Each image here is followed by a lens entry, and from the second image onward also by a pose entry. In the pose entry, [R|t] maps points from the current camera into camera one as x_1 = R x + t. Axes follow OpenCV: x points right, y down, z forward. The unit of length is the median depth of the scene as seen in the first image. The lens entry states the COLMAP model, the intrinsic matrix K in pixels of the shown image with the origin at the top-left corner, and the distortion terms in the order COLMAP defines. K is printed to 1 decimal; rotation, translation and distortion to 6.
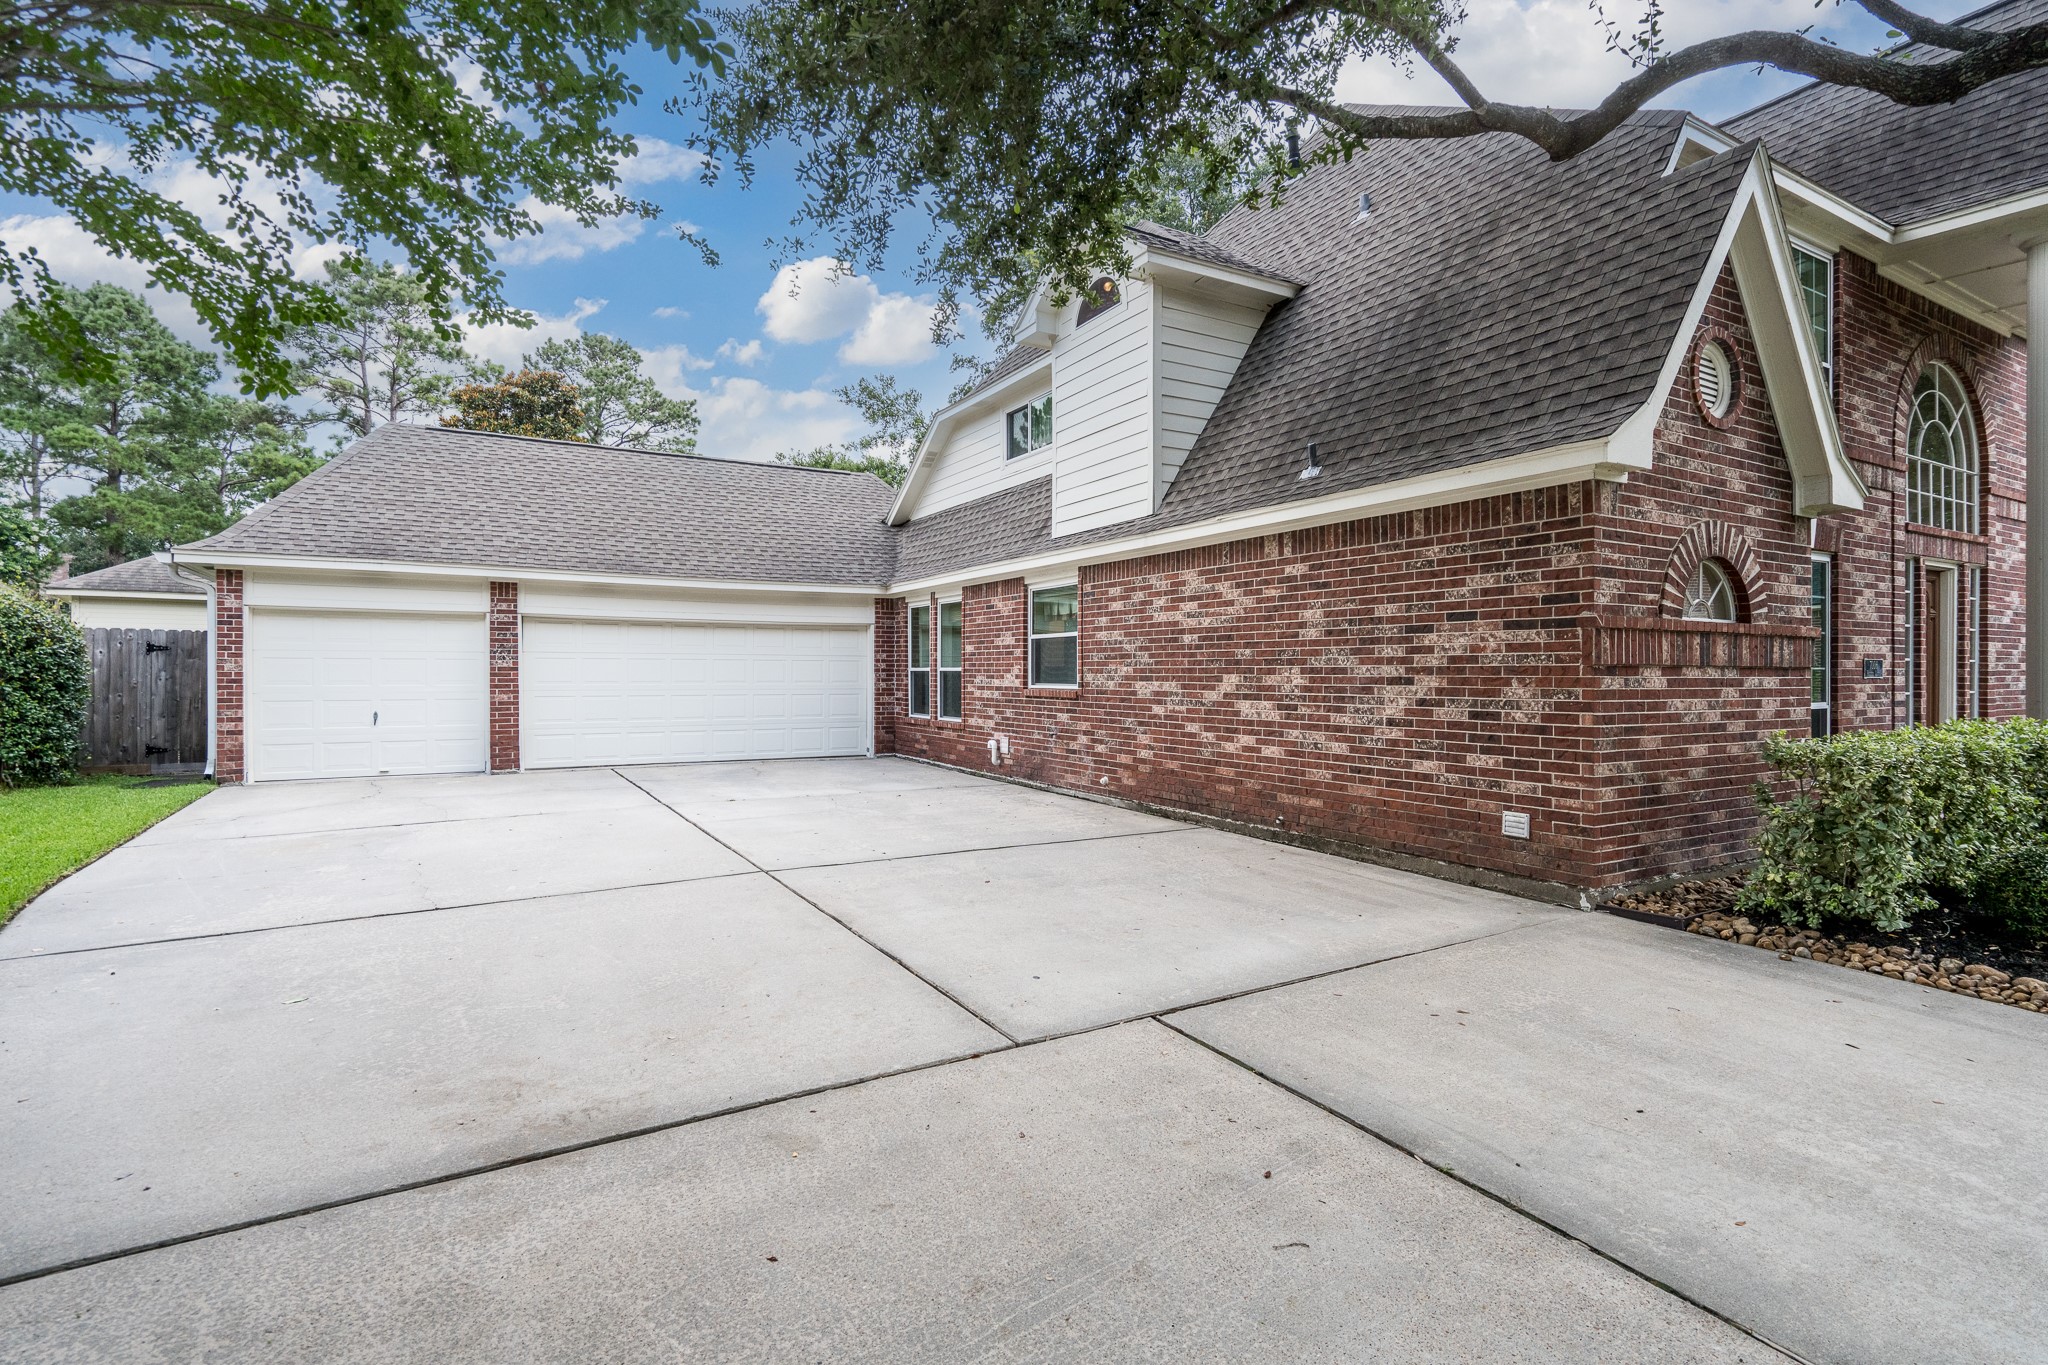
lens RADIAL K [[946.0, 0, 1024.0], [0, 946.0, 682.5], [0, 0, 1]] dist [-0.000914, 0.000655]
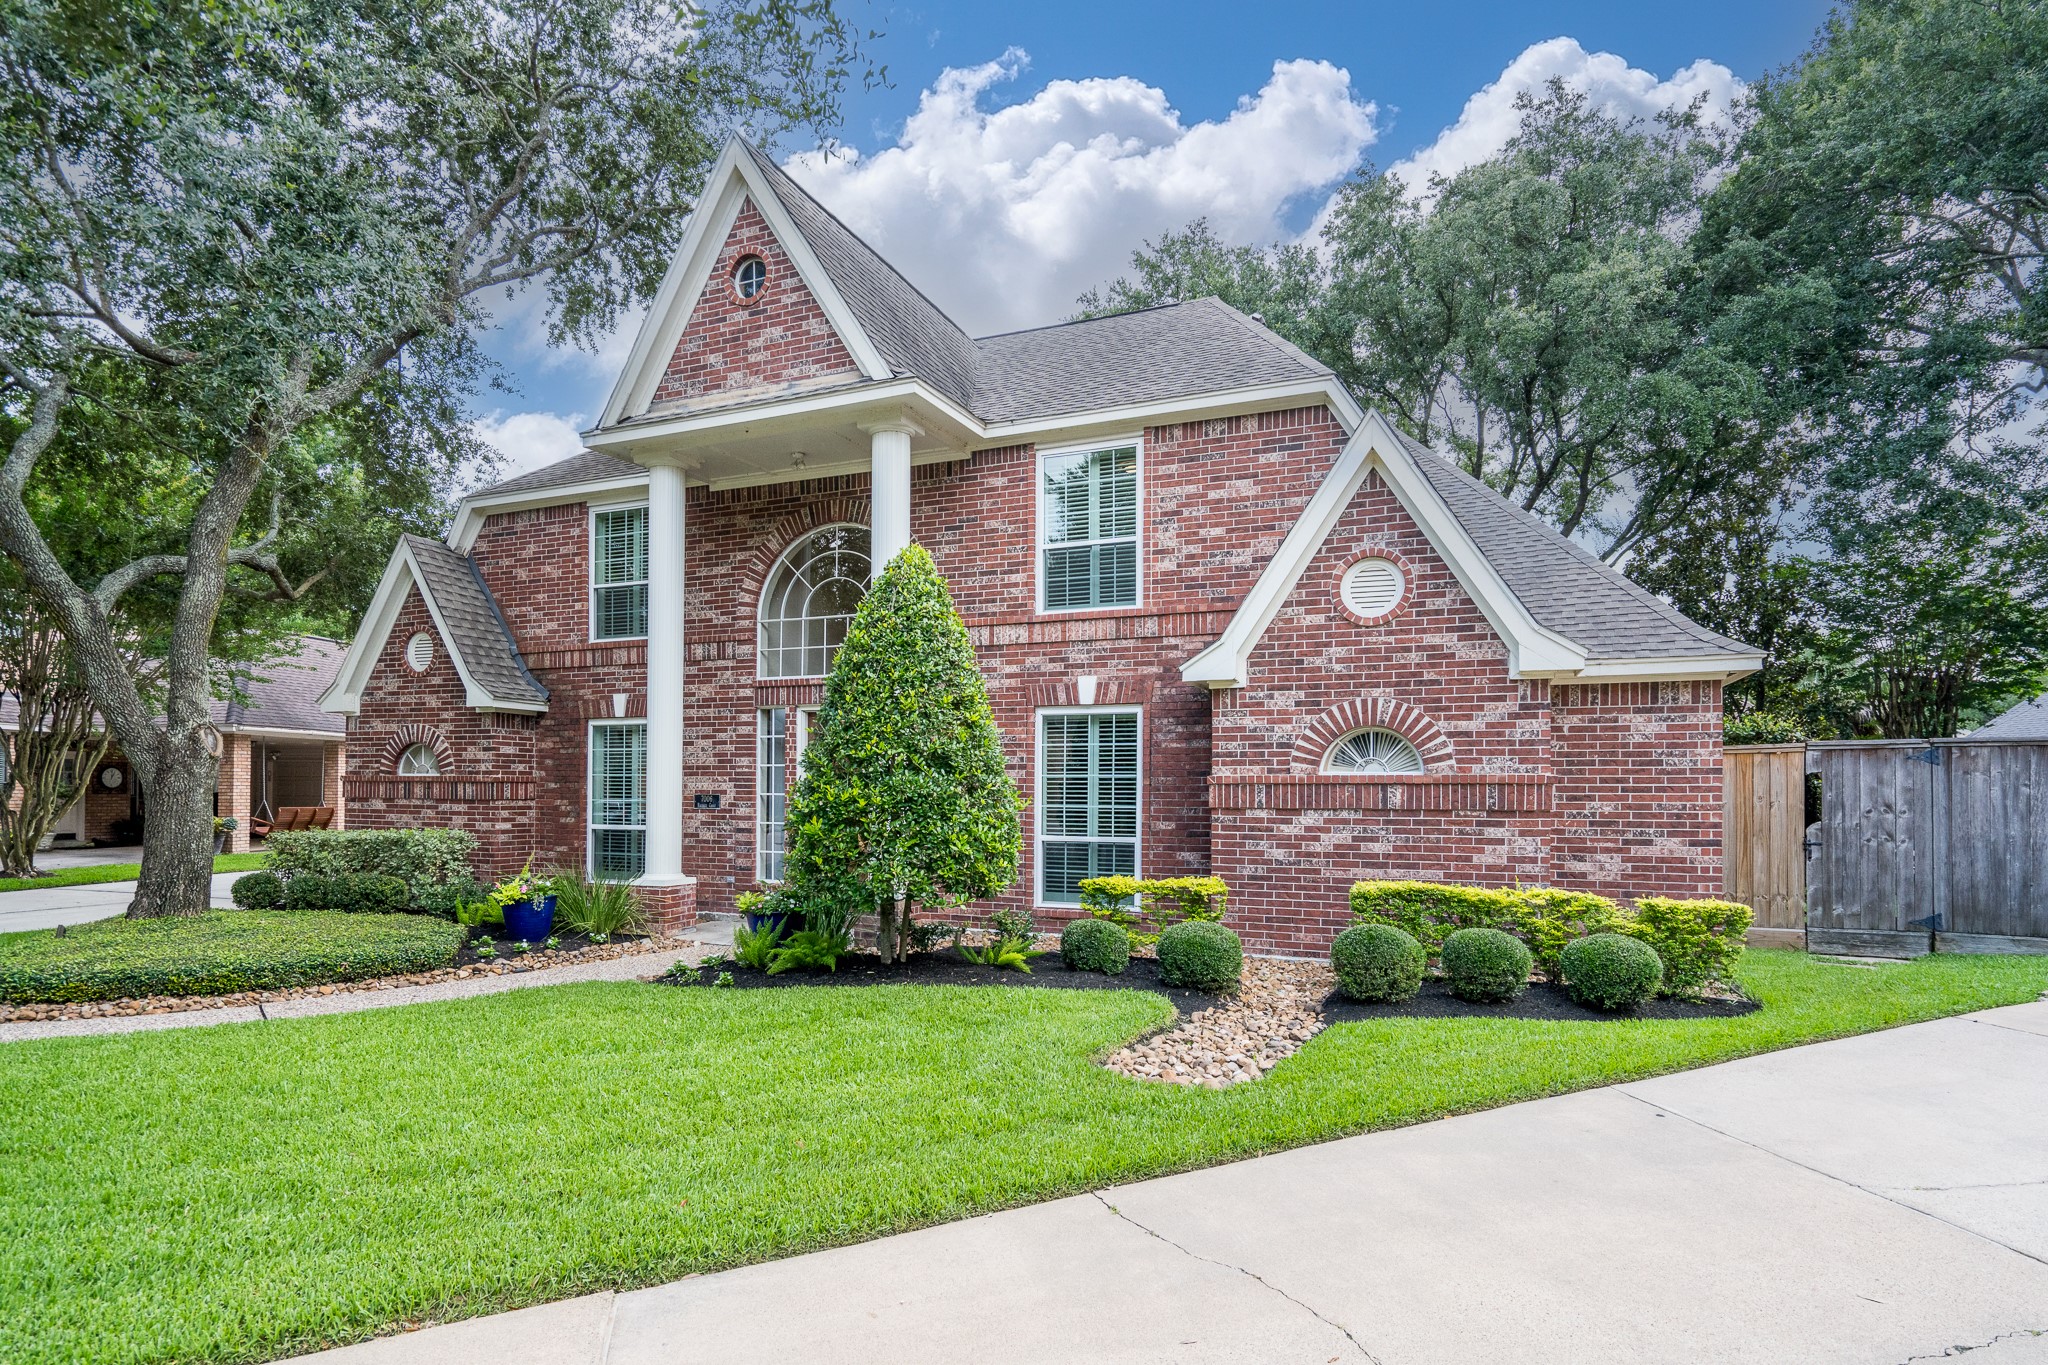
lens RADIAL K [[1013.5, 0, 1021.1], [0, 1013.5, 772.5], [0, 0, 1]] dist [0.001587, -0.000013]
pose [[0.622866, -0.005920, -0.782306, 3.037832], [-0.008814, 0.999855, -0.014583, -0.049293], [0.782279, 0.015979, 0.622723, 0.647463]]
